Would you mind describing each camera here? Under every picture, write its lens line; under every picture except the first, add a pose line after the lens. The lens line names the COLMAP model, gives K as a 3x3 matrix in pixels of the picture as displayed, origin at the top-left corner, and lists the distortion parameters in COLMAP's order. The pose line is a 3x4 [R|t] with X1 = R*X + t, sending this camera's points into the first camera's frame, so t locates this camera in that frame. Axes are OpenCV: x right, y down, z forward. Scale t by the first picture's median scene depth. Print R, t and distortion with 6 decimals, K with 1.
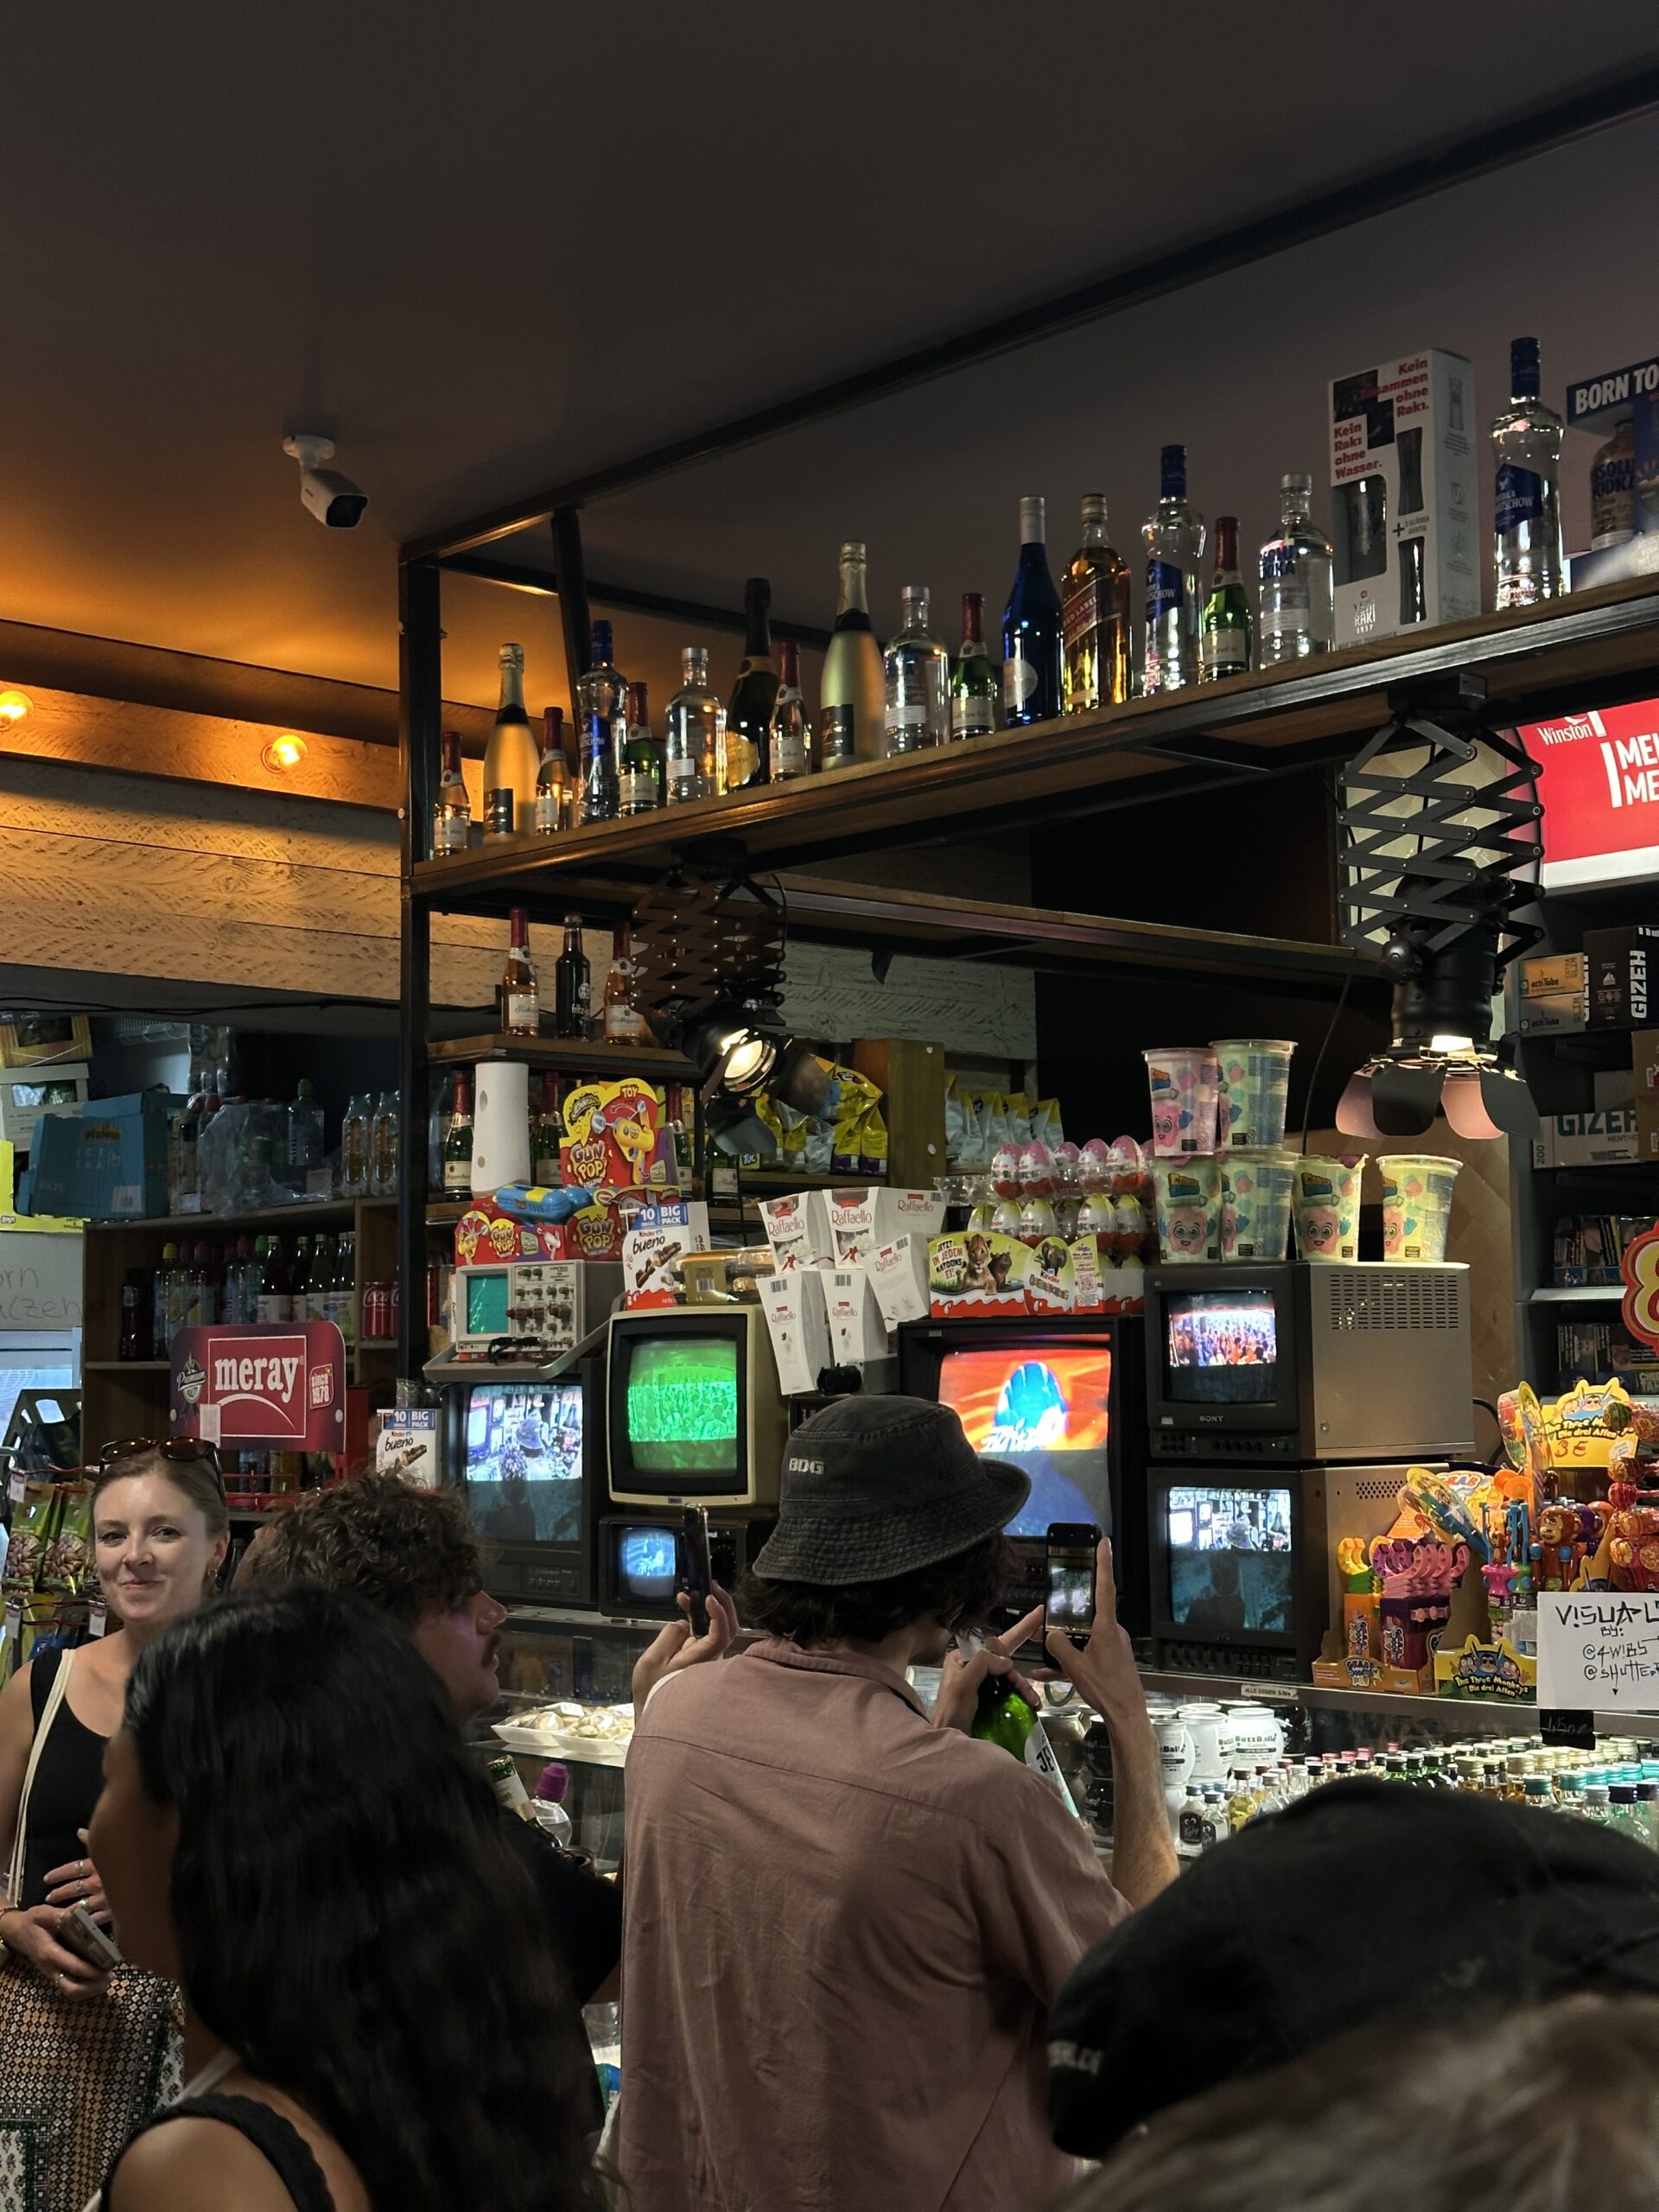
lens RADIAL K [[2969.6, 0, 829.5], [0, 2969.6, 1106.0], [0, 0, 1]] dist [0.141504, 0.030002]
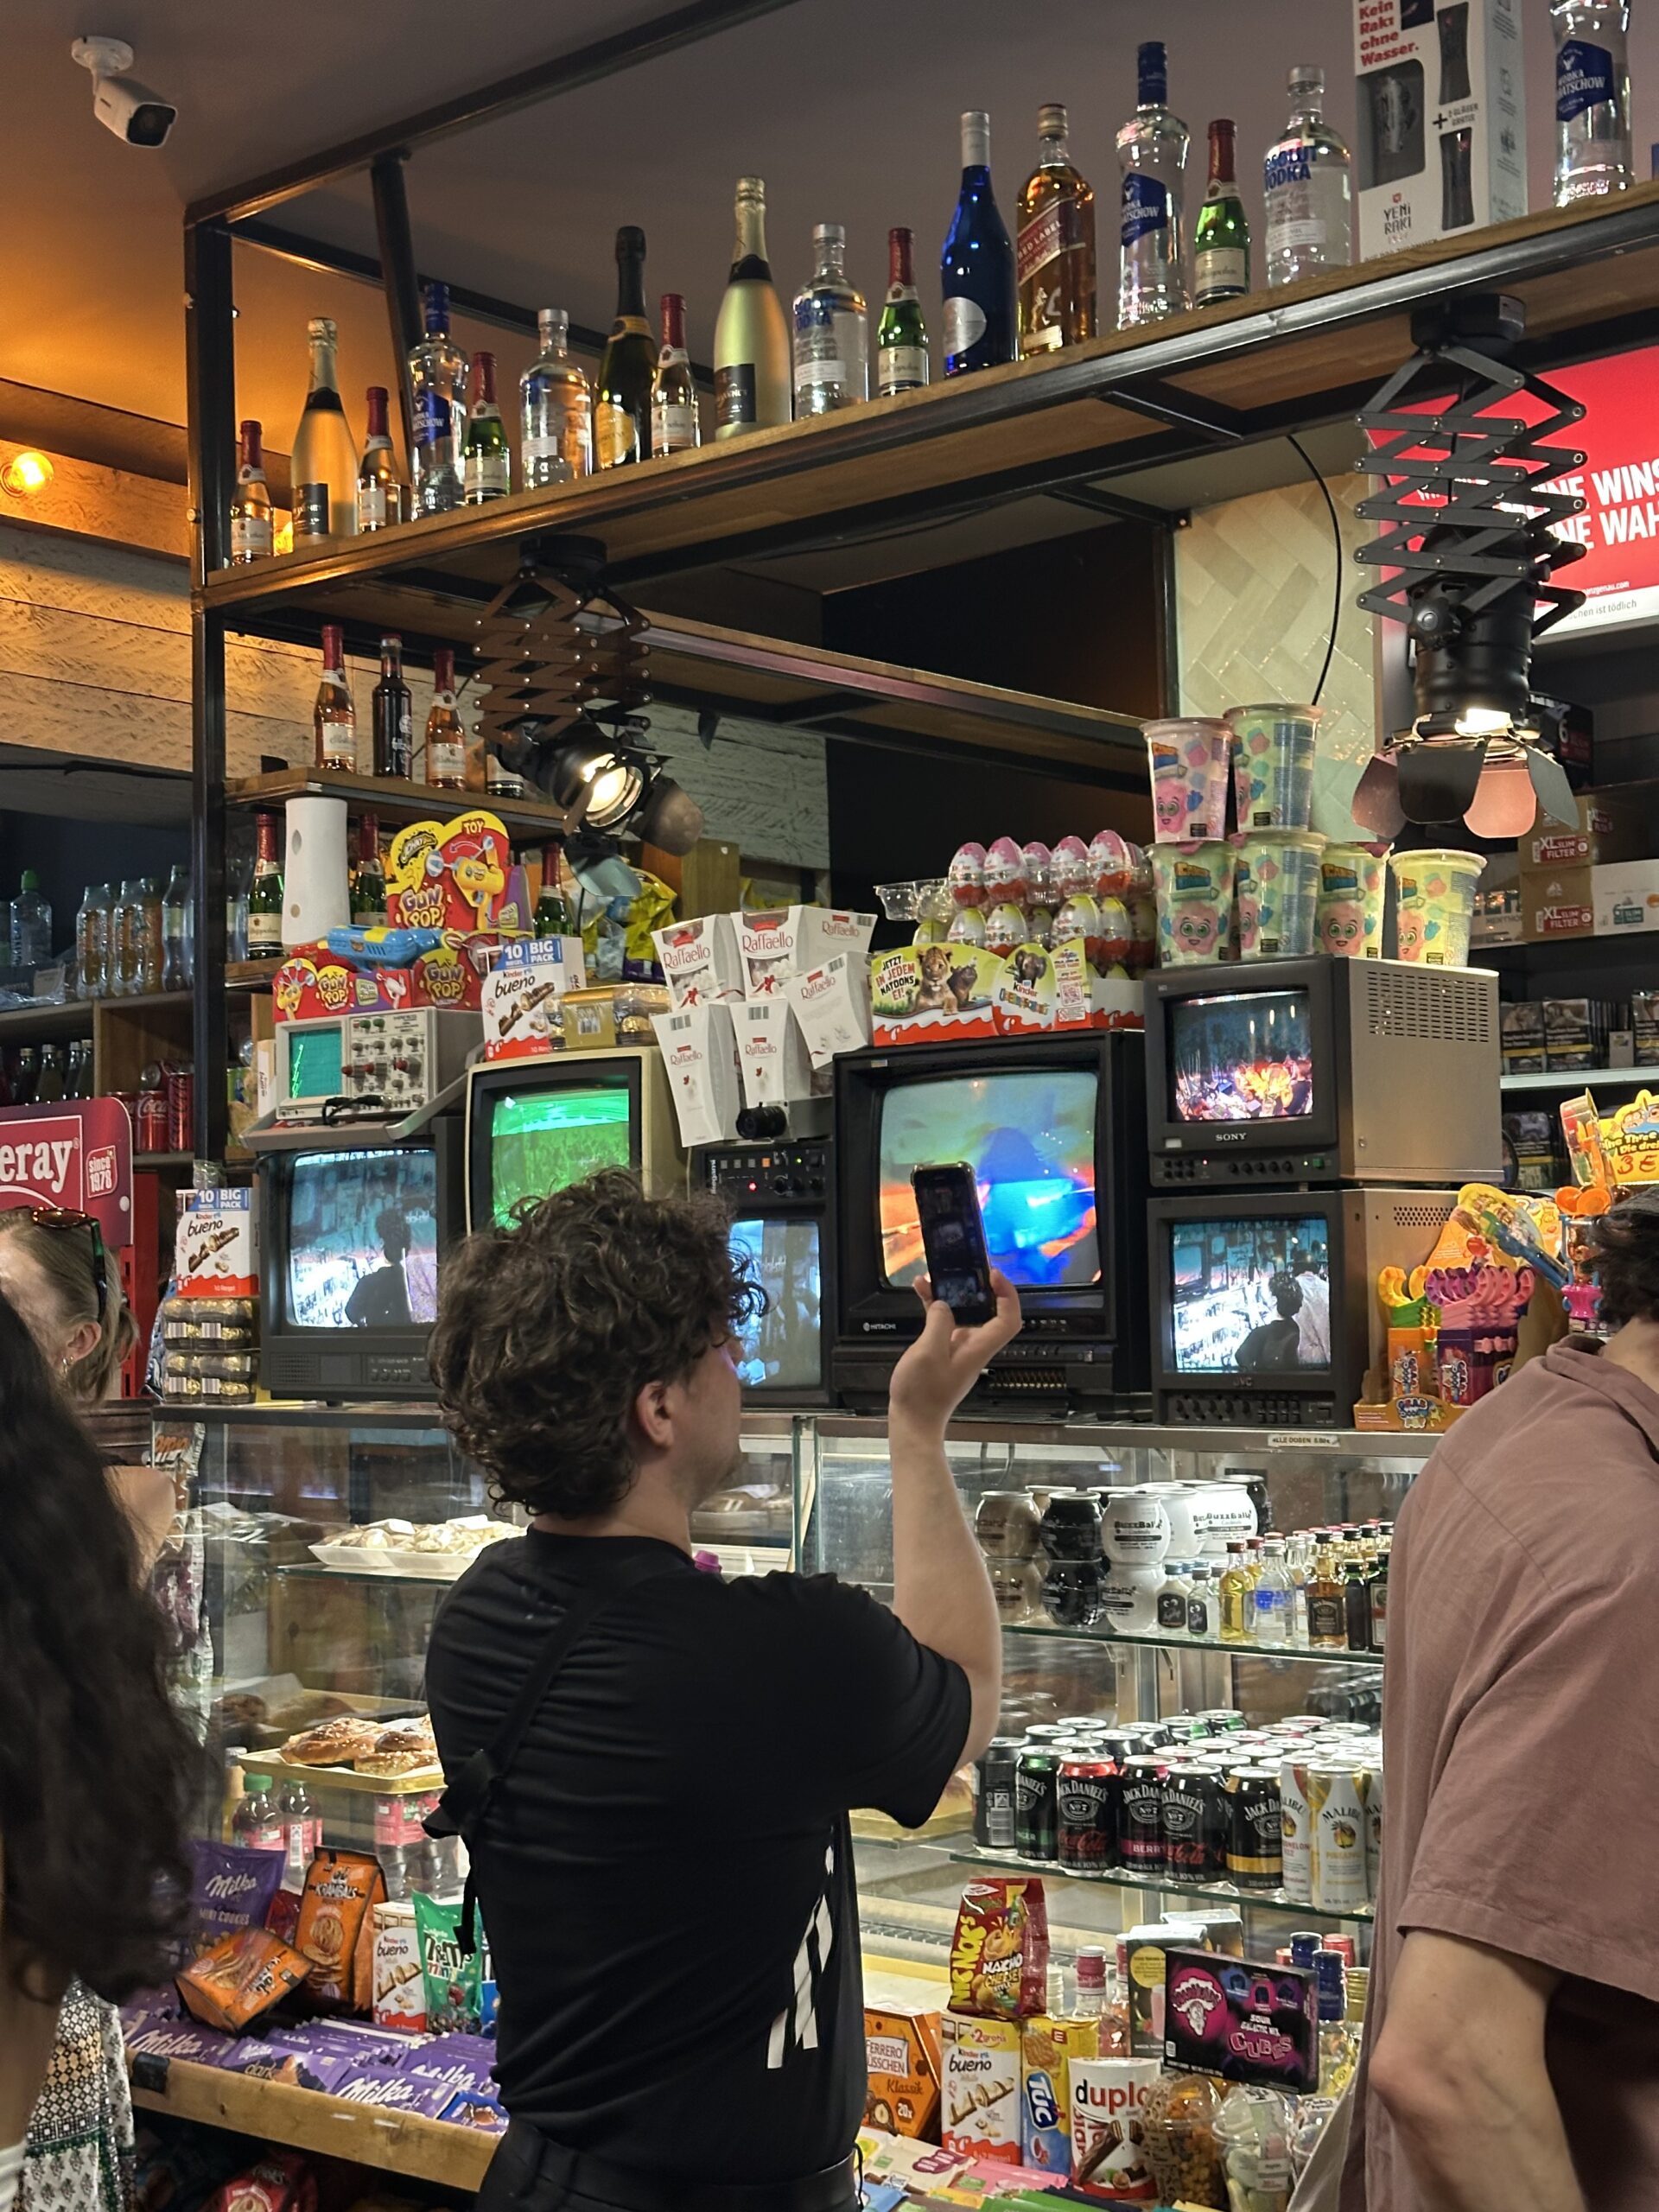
lens RADIAL K [[3015.3, 0, 829.5], [0, 3015.3, 1106.0], [0, 0, 1]] dist [0.181774, -0.378037]
pose [[0.993376, 0.001676, 0.114899, -0.073205], [-0.005213, 0.999521, 0.030494, 0.055922], [-0.114793, -0.030891, 0.992909, 0.106747]]
